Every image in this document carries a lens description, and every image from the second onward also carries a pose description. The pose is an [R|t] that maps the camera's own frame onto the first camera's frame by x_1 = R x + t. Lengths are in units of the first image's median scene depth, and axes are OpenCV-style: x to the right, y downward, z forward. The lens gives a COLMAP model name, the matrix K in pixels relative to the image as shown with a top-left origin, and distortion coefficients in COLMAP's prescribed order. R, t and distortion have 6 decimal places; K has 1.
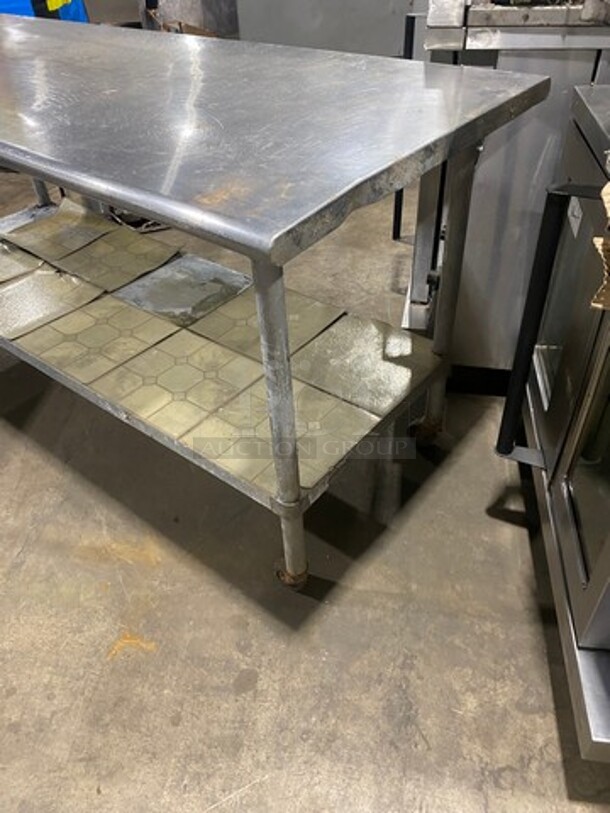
lens RADIAL K [[618.0, 0, 310.0], [0, 618.0, 406.0], [0, 0, 1]] dist [0.028211, -0.031628]
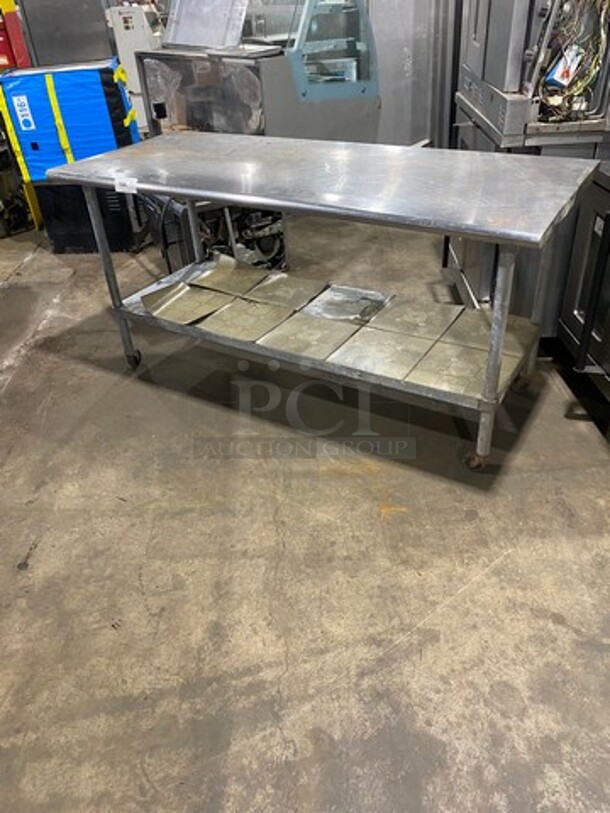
lens RADIAL K [[618.0, 0, 309.0], [0, 618.0, 410.5], [0, 0, 1]] dist [0.028211, -0.031628]
pose [[0.981398, -0.119458, 0.150295, -0.697408], [0.133423, 0.987275, -0.086519, 0.234898], [-0.138047, 0.104963, 0.984848, -0.567718]]
